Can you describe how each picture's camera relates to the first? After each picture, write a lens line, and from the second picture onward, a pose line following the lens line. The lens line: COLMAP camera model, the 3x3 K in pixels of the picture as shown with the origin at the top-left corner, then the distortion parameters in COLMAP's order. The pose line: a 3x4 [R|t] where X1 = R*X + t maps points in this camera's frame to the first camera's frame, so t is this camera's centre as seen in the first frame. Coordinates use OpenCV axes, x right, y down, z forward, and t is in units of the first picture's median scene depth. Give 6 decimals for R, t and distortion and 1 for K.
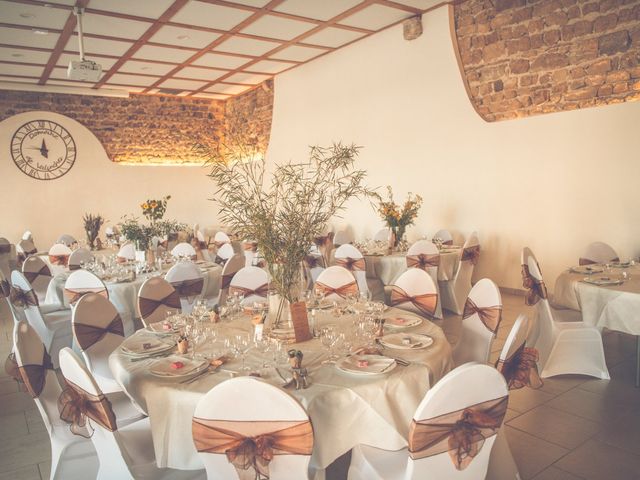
lens RADIAL K [[513.5, 0, 319.7], [0, 513.5, 236.0], [0, 0, 1]] dist [-0.062067, 0.006727]
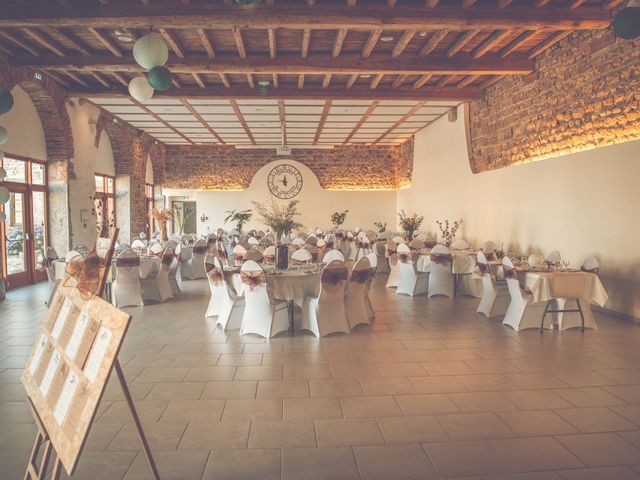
lens RADIAL K [[532.9, 0, 320.3], [0, 532.9, 233.7], [0, 0, 1]] dist [-0.051644, -0.003593]
pose [[0.856317, 0.045968, -0.514401, 0.475604], [-0.060515, 0.998101, -0.011546, 0.019430], [0.512893, 0.041015, 0.857472, -0.467812]]
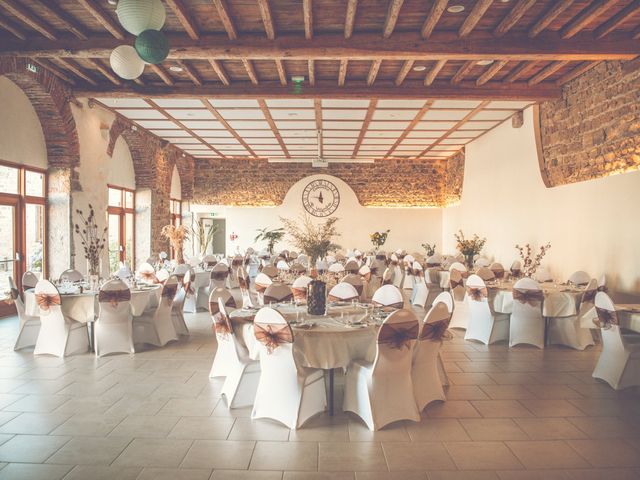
lens RADIAL K [[513.5, 0, 313.9], [0, 513.5, 238.2], [0, 0, 1]] dist [-0.062067, 0.006727]
pose [[0.813396, 0.042435, -0.580161, 0.365883], [-0.074834, 0.996682, -0.032018, 0.008945], [0.576877, 0.069460, 0.813872, -0.313510]]
